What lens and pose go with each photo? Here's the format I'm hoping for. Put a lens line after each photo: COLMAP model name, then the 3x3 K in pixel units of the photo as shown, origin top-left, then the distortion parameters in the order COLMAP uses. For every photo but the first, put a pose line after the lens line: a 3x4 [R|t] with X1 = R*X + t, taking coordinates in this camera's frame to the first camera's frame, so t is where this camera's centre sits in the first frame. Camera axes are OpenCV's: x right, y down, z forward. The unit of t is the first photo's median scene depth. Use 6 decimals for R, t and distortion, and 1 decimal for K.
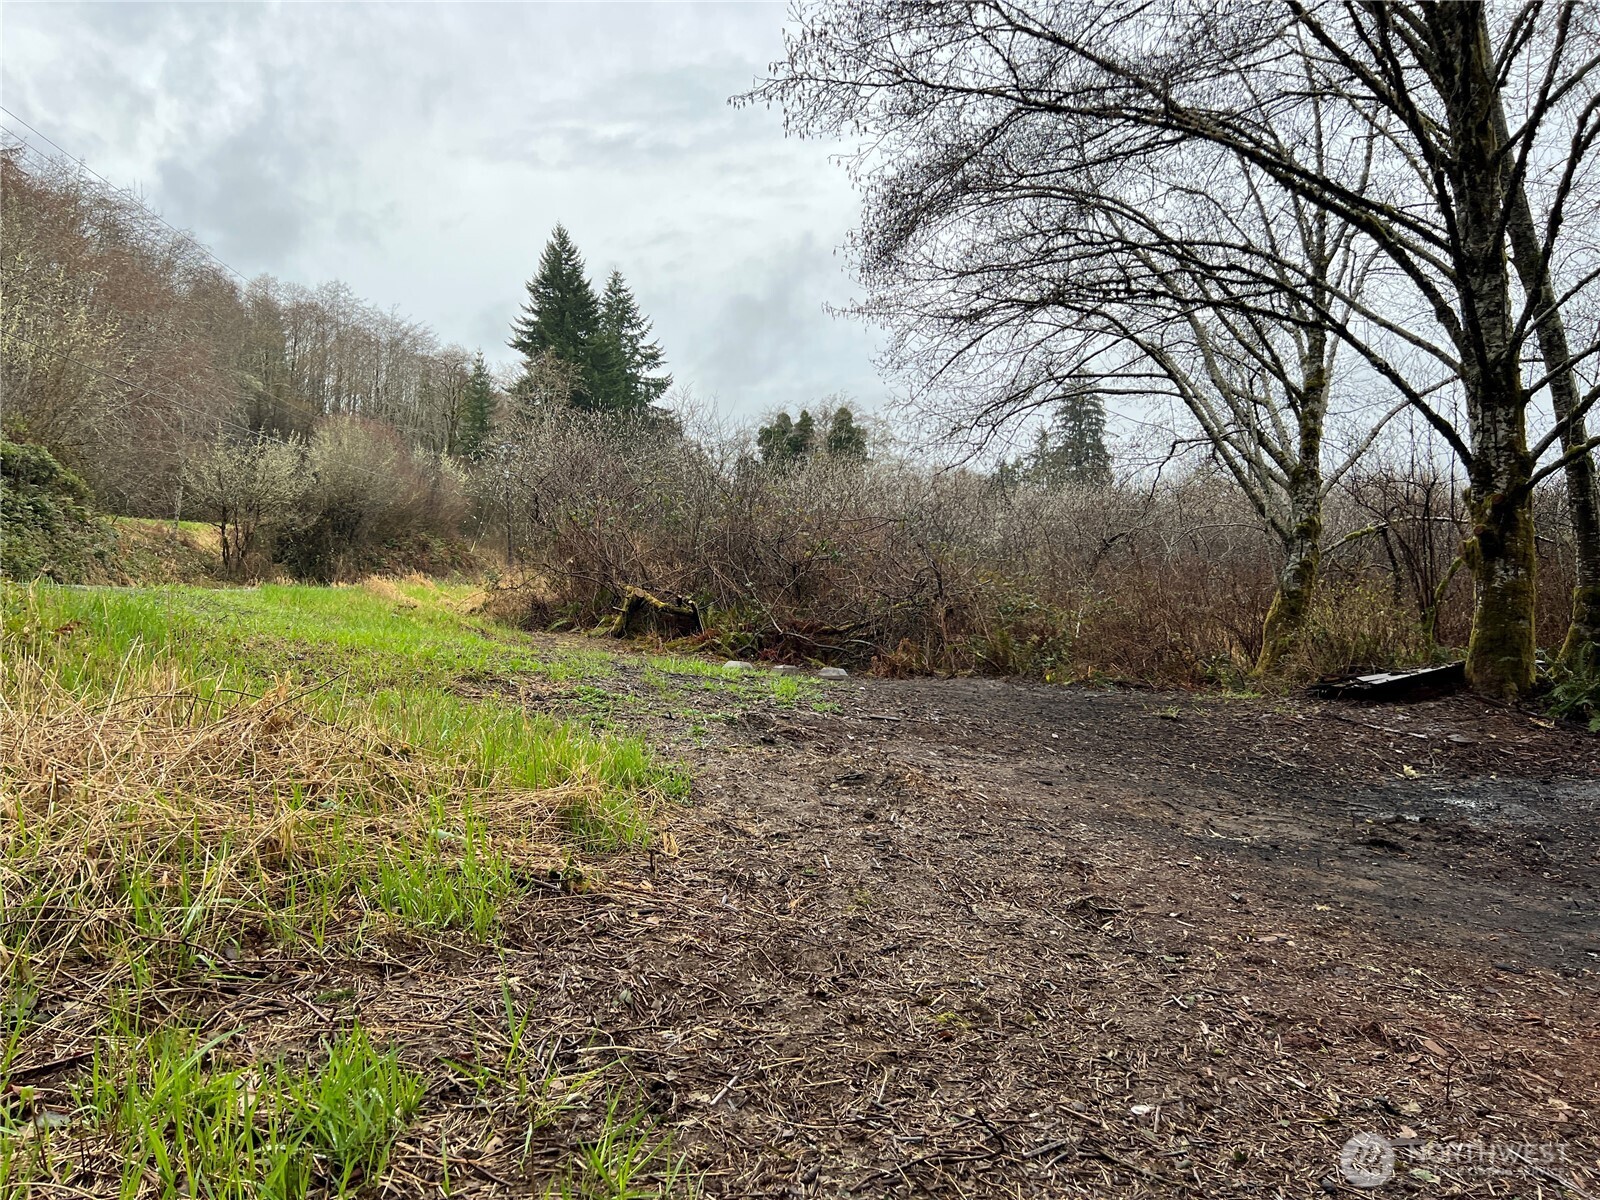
lens RADIAL K [[1181.5, 0, 797.7], [0, 1181.5, 606.9], [0, 0, 1]] dist [0.005846, -0.003956]
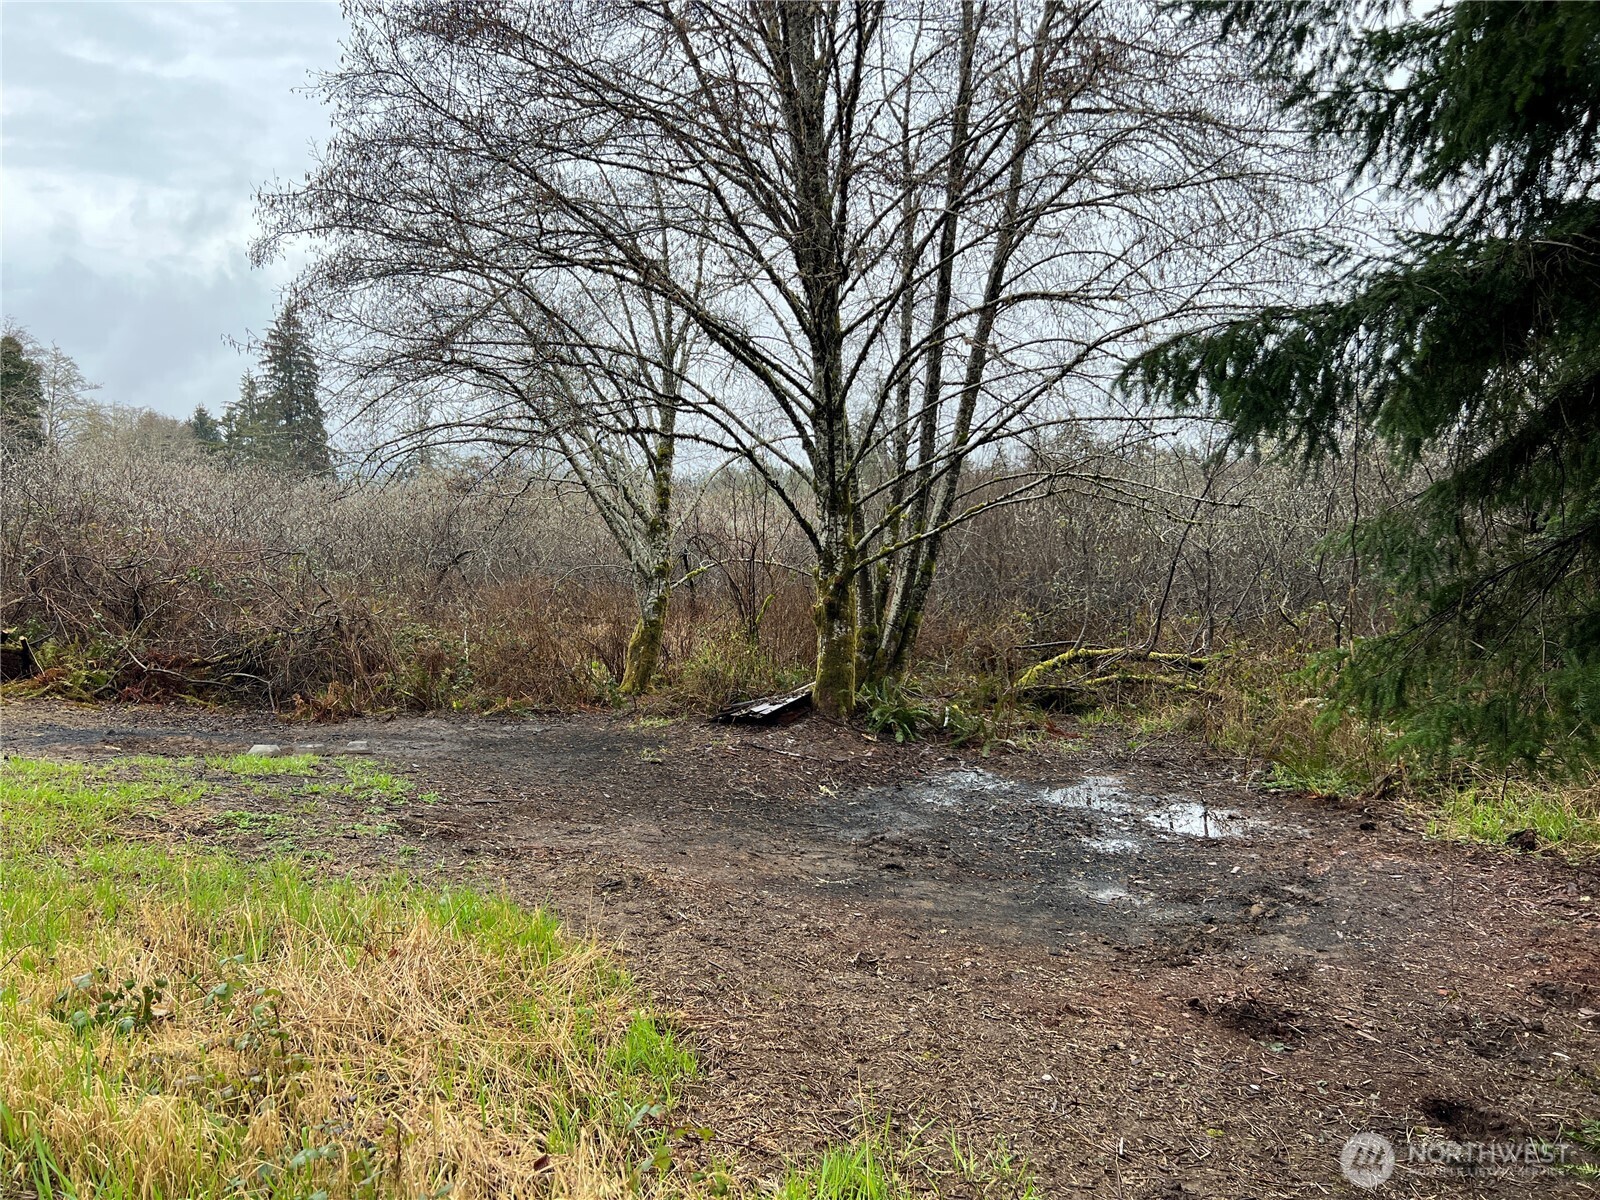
lens RADIAL K [[1181.5, 0, 800.0], [0, 1181.5, 594.3], [0, 0, 1]] dist [0.005846, -0.003956]
pose [[0.781961, -0.020913, 0.622977, -0.224468], [-0.003088, 0.999295, 0.037422, -0.086642], [-0.623320, -0.031186, 0.781345, -0.053980]]
